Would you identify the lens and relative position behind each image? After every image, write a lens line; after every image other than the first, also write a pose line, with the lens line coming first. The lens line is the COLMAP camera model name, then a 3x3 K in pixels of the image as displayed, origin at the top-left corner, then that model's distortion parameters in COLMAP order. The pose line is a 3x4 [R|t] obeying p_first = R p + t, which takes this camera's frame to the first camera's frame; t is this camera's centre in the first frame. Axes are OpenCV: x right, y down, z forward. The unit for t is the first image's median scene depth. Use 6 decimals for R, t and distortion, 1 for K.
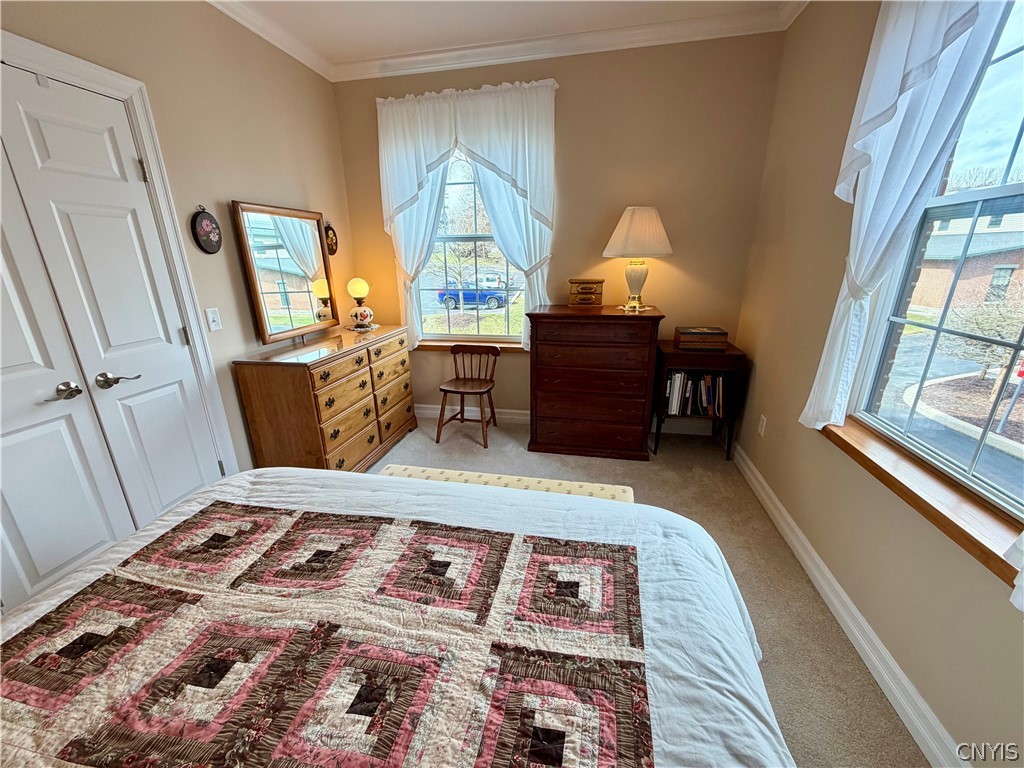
lens RADIAL K [[408.2, 0, 508.7], [0, 408.2, 385.8], [0, 0, 1]] dist [0.000105, -0.000338]
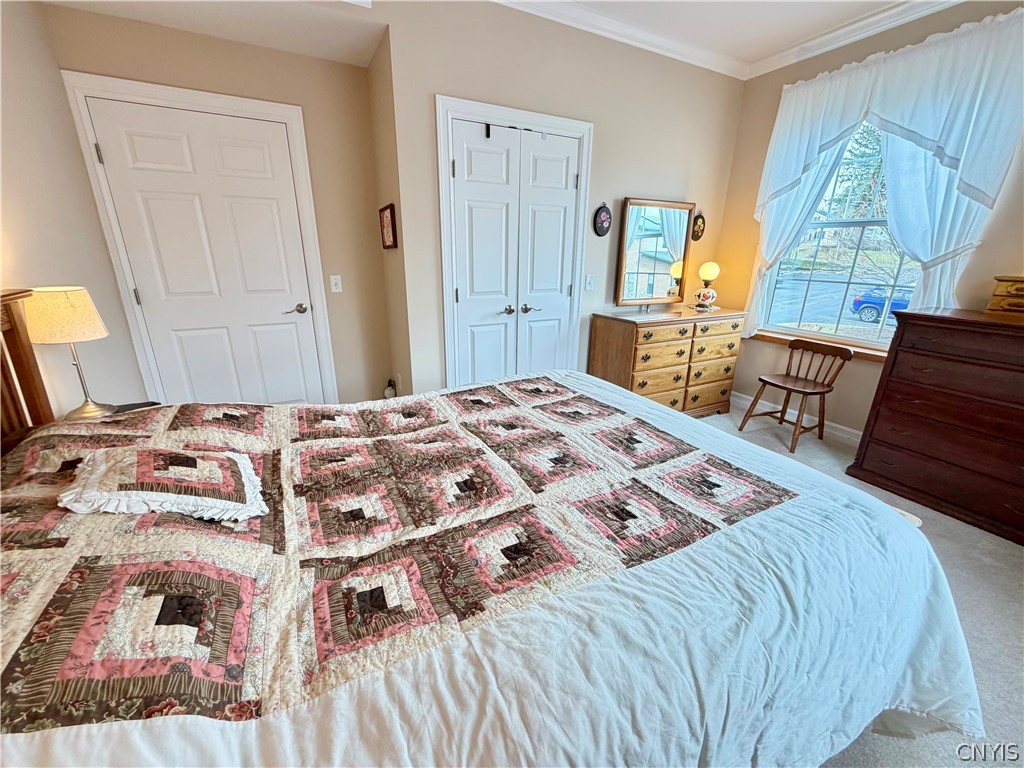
lens RADIAL K [[408.2, 0, 509.5], [0, 408.2, 384.9], [0, 0, 1]] dist [0.000105, -0.000338]
pose [[0.636510, 0.262499, -0.725223, 0.217843], [-0.255882, 0.958915, 0.122504, 0.074334], [0.727585, 0.107596, 0.677528, -0.129964]]
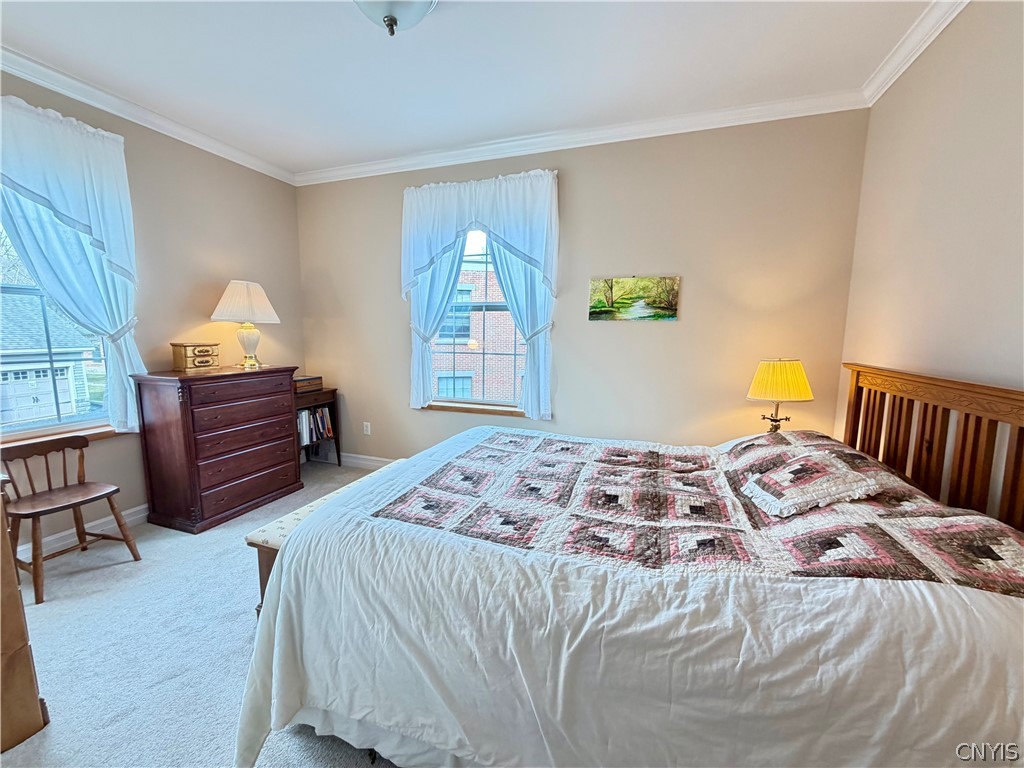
lens RADIAL K [[408.2, 0, 509.0], [0, 408.2, 384.3], [0, 0, 1]] dist [0.000105, -0.000338]
pose [[0.140227, -0.112952, 0.983656, -0.871593], [0.291591, 0.954123, 0.067992, -0.012643], [-0.946209, 0.277291, 0.166729, 0.179910]]
